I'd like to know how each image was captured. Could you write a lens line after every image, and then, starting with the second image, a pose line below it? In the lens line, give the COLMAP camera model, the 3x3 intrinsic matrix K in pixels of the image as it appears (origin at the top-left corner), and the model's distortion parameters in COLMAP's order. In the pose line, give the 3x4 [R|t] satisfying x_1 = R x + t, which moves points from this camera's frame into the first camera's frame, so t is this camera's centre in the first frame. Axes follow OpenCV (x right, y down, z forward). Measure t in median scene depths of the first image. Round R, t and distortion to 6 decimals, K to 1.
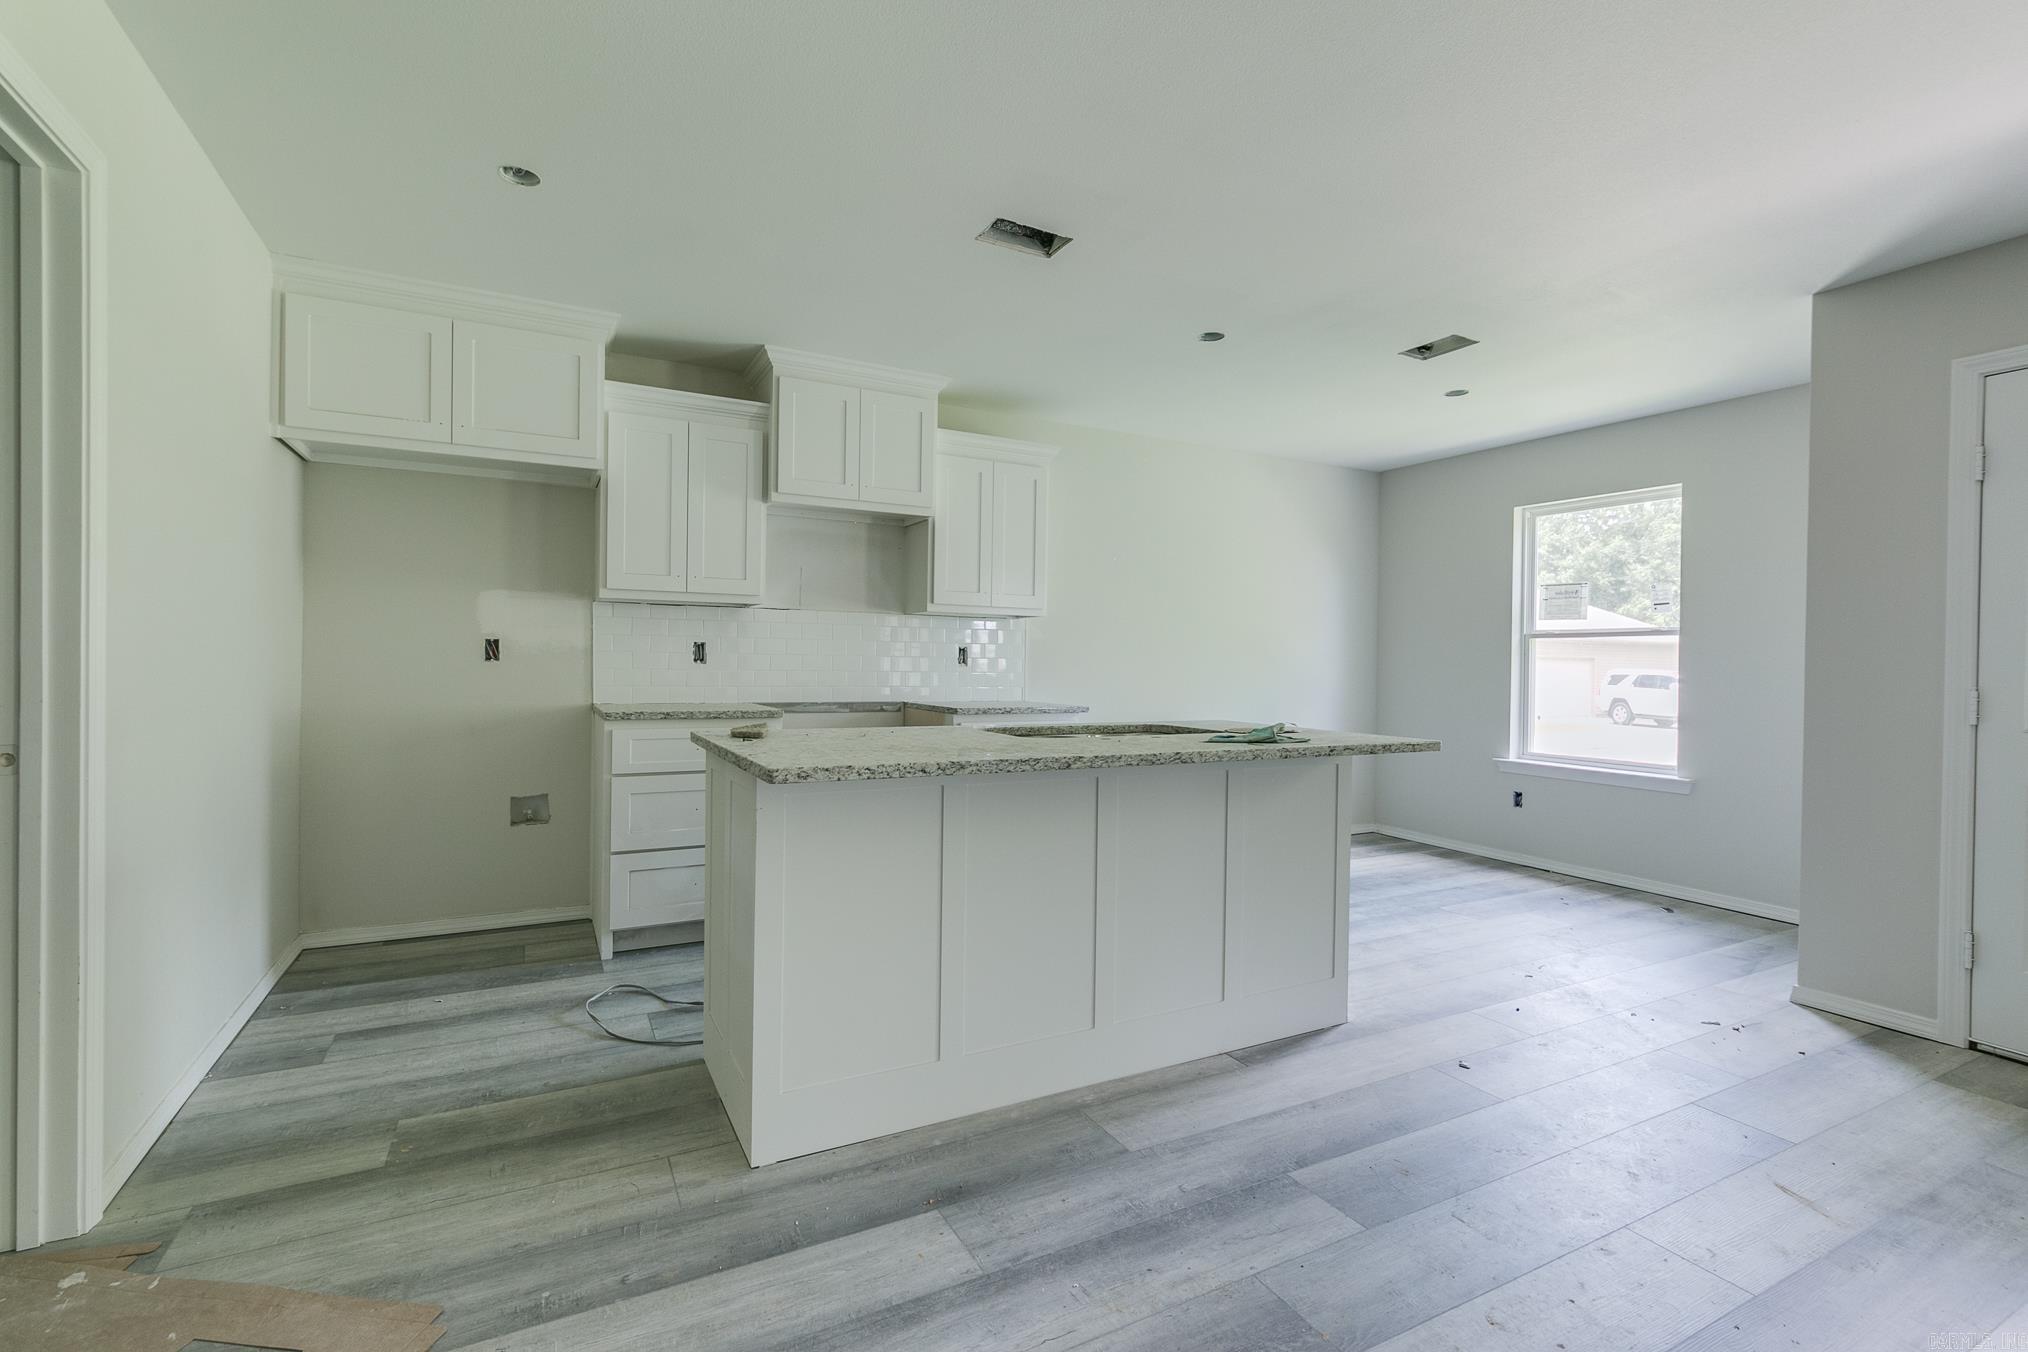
lens RADIAL K [[911.4, 0, 1007.5], [0, 911.4, 663.4], [0, 0, 1]] dist [-0.004437, 0.002617]
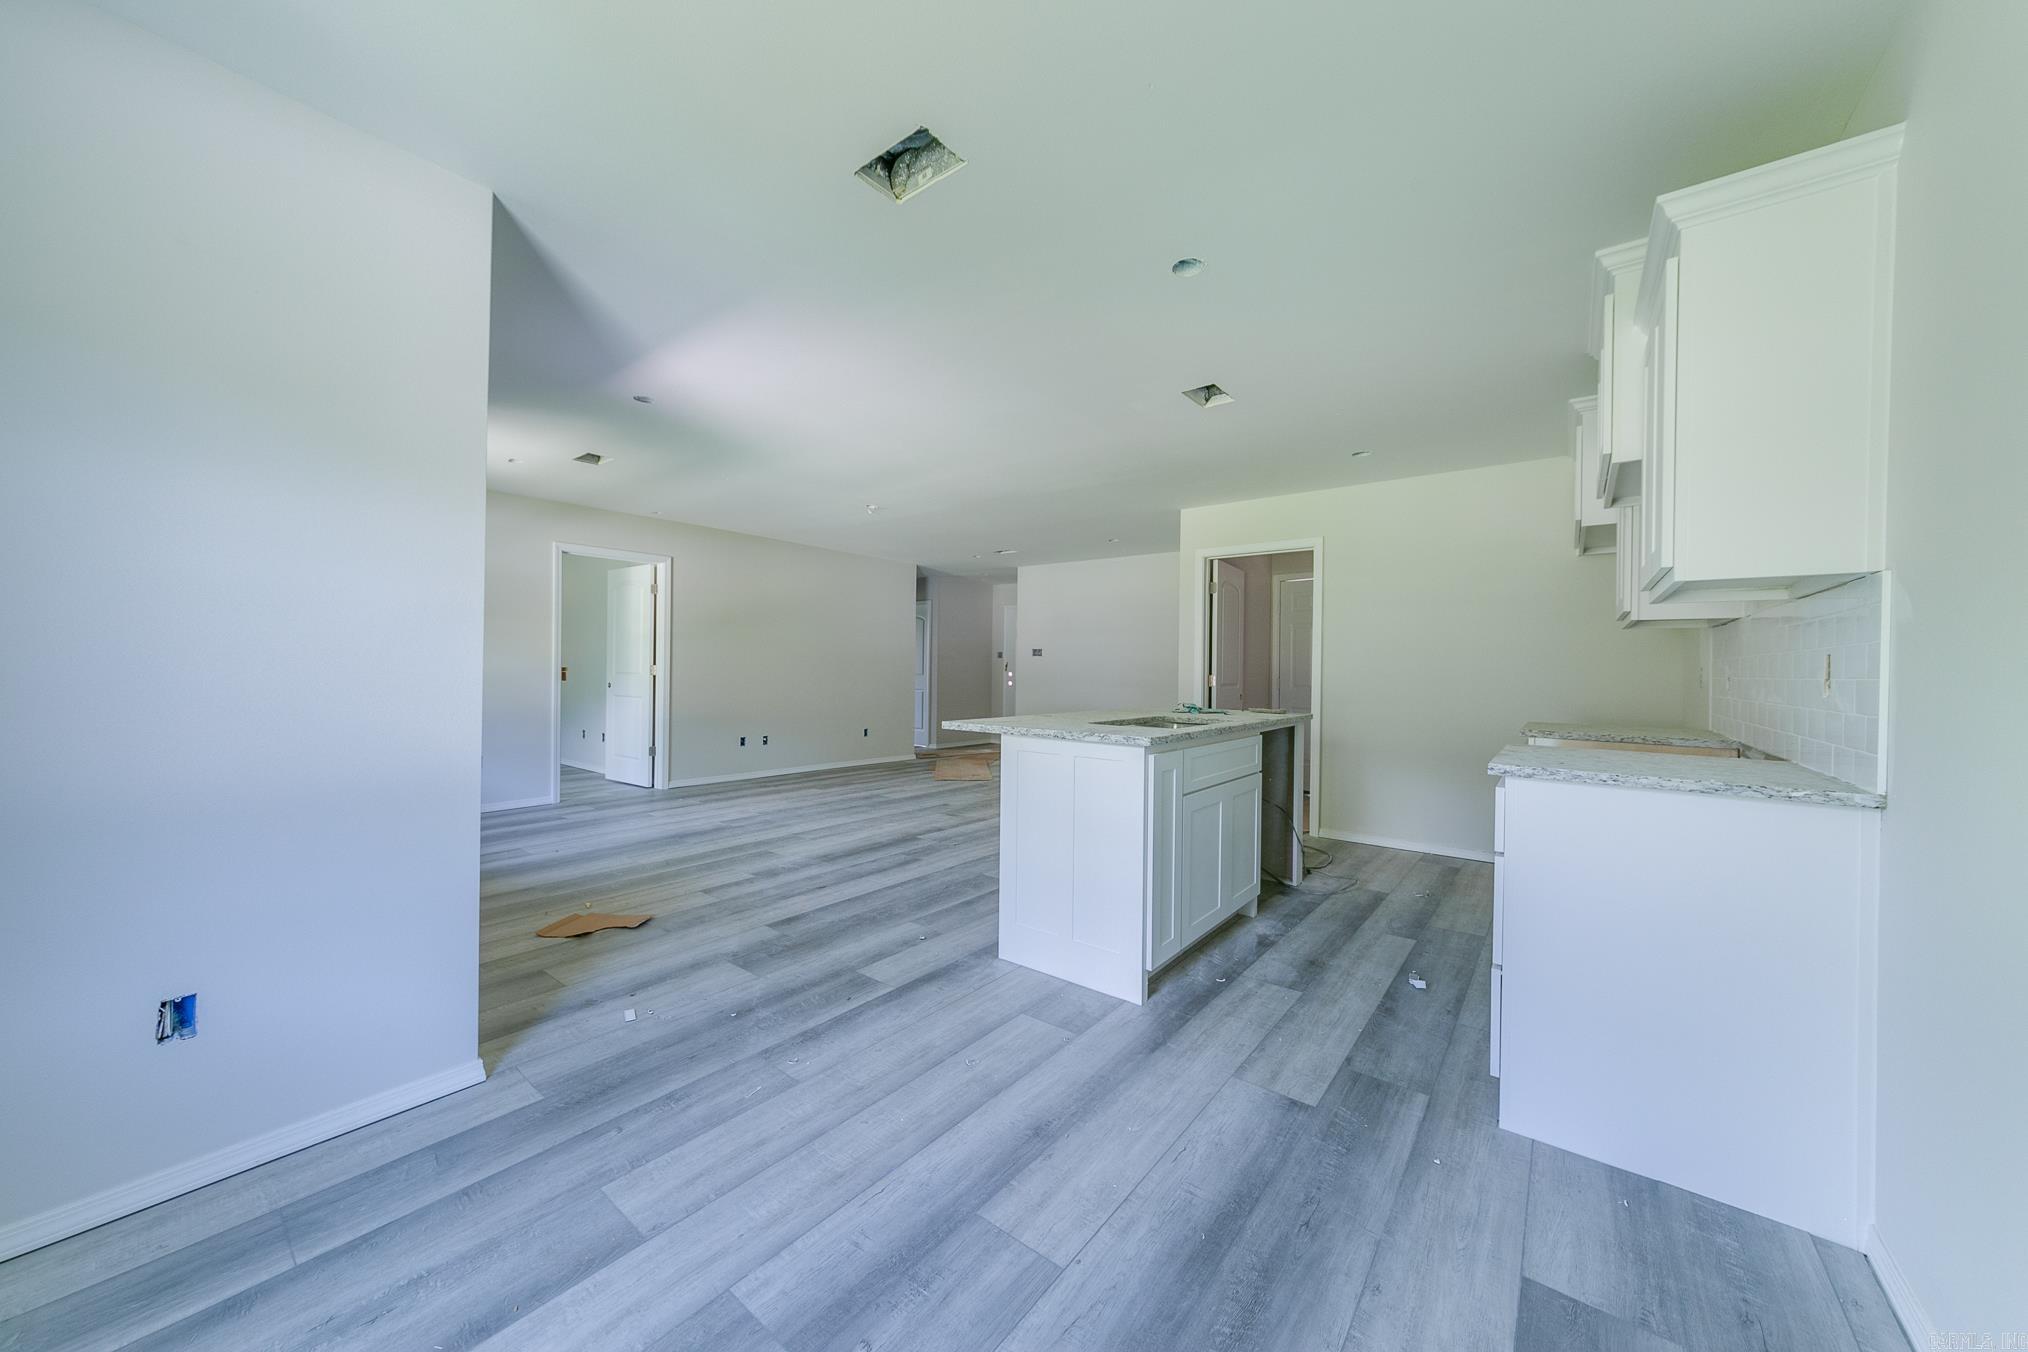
lens RADIAL K [[714.1, 0, 1009.1], [0, 714.1, 666.1], [0, 0, 1]] dist [0.000429, 0.001455]
pose [[-0.913491, -0.028715, -0.405844, 0.576387], [-0.028491, 0.999572, -0.006594, 0.001419], [0.405860, 0.005539, -0.913919, 1.422634]]
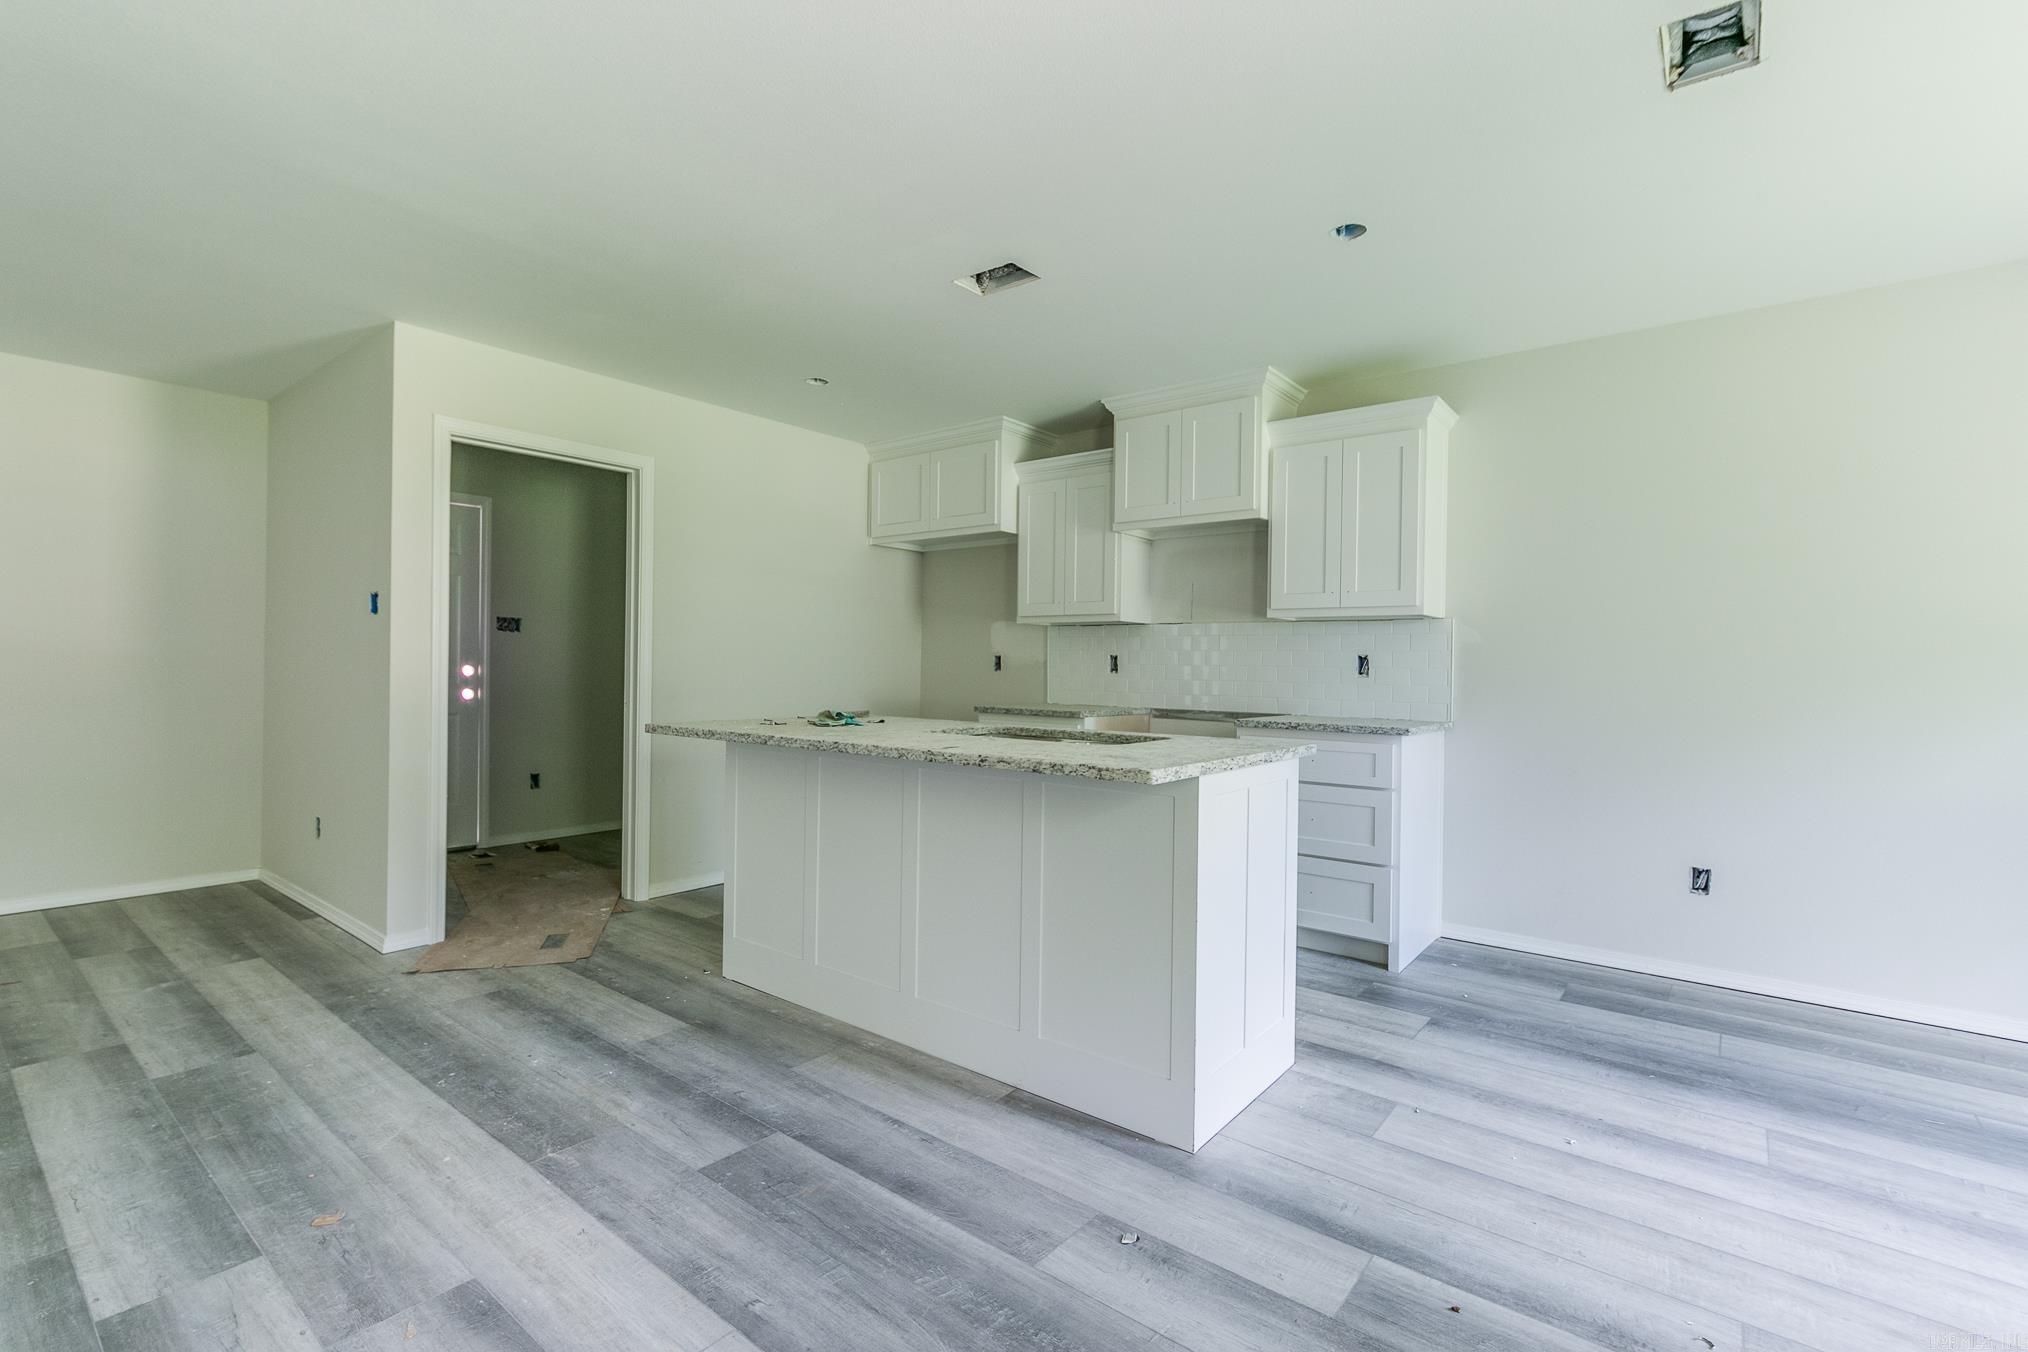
lens RADIAL K [[911.4, 0, 1012.1], [0, 911.4, 667.7], [0, 0, 1]] dist [-0.004437, 0.002617]
pose [[0.405026, -0.008100, -0.914269, 0.741267], [-0.010123, 0.999860, -0.013342, 0.010840], [0.914249, 0.014659, 0.404887, 0.423040]]
